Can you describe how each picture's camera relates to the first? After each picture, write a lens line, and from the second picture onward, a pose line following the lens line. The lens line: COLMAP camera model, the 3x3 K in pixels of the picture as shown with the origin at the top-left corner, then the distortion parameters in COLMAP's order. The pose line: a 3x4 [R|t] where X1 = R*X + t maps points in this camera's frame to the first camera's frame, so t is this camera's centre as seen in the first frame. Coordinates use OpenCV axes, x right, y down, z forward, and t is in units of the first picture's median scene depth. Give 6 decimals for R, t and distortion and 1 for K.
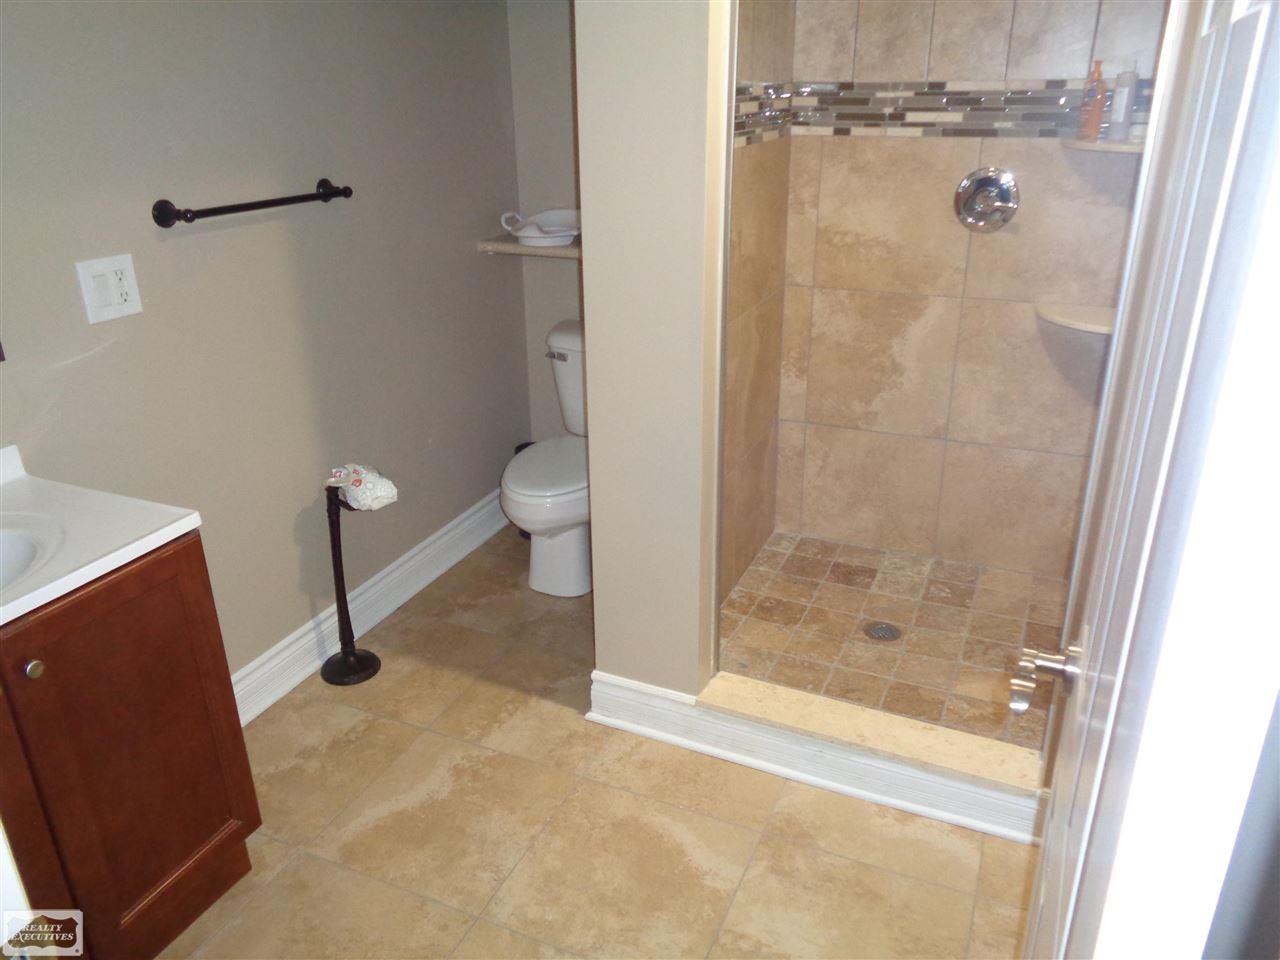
lens RADIAL K [[946.0, 0, 637.7], [0, 946.0, 478.4], [0, 0, 1]] dist [-0.008747, 0.005919]
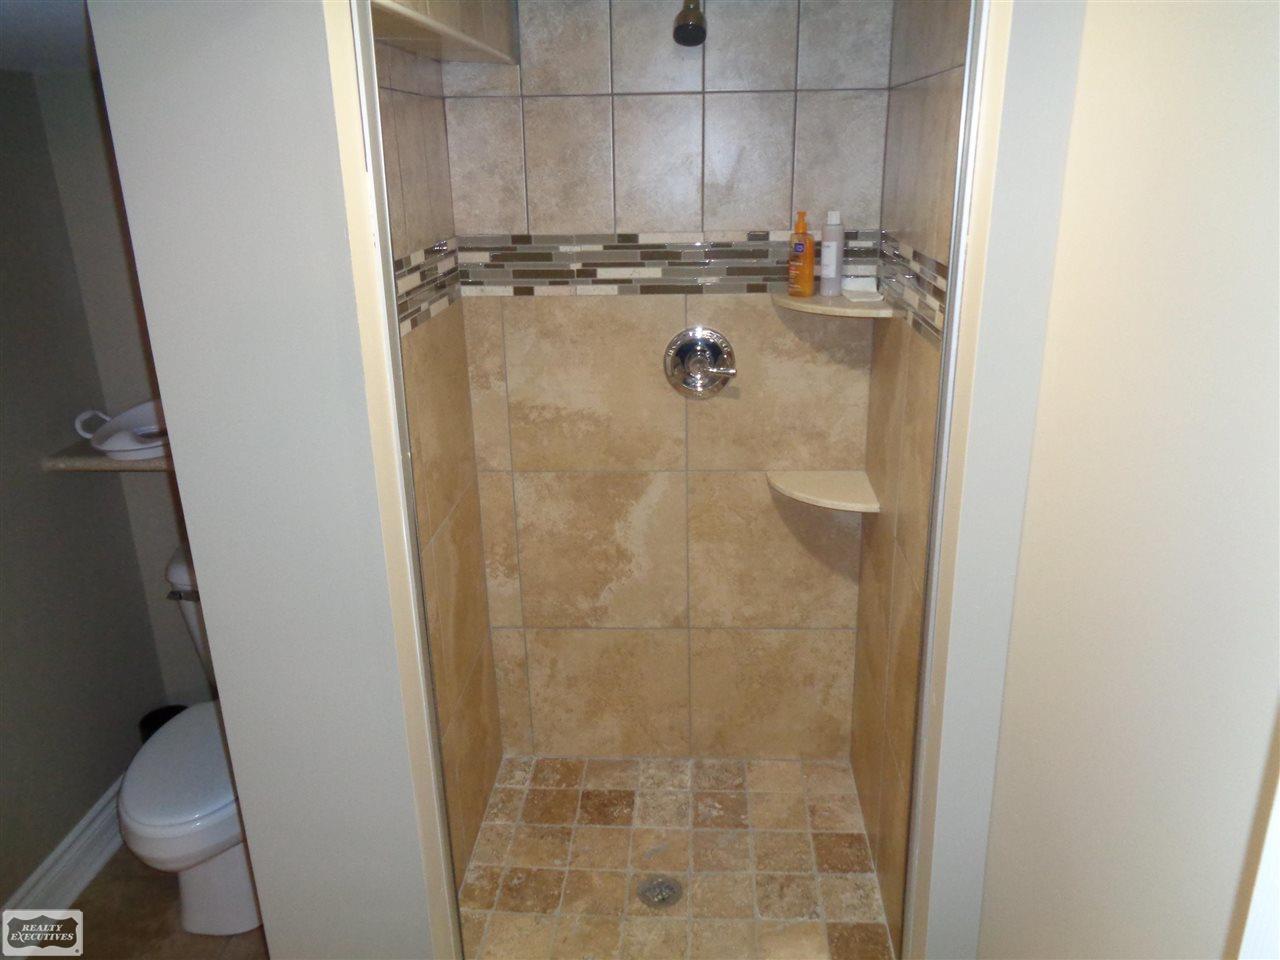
lens RADIAL K [[946.0, 0, 642.1], [0, 946.0, 480.3], [0, 0, 1]] dist [-0.008747, 0.005919]
pose [[0.932724, -0.125868, 0.337910, 0.012131], [0.147299, 0.988345, -0.038440, -0.153922], [-0.329133, 0.085628, 0.940393, 0.197669]]
